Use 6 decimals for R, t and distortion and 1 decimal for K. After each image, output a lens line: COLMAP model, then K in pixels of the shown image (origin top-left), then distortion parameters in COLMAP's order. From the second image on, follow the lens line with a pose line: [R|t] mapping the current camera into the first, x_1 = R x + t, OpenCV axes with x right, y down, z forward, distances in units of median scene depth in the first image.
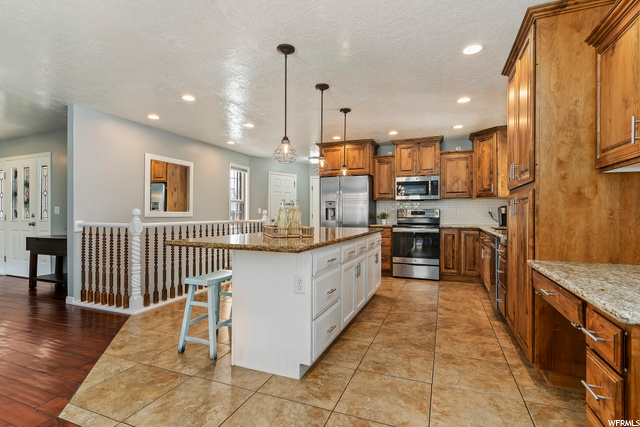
lens RADIAL K [[314.9, 0, 318.6], [0, 314.9, 208.2], [0, 0, 1]] dist [0.000273, 0.000067]
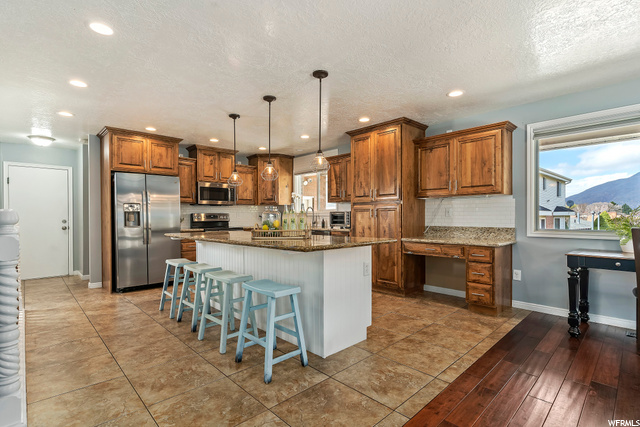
lens RADIAL K [[306.8, 0, 320.0], [0, 306.8, 213.5], [0, 0, 1]] dist [0.001027, 0.000224]
pose [[0.415066, 0.004077, 0.909782, -1.000422], [-0.005739, 0.999982, -0.001863, 0.006638], [-0.909773, -0.004448, 0.415082, 0.473237]]
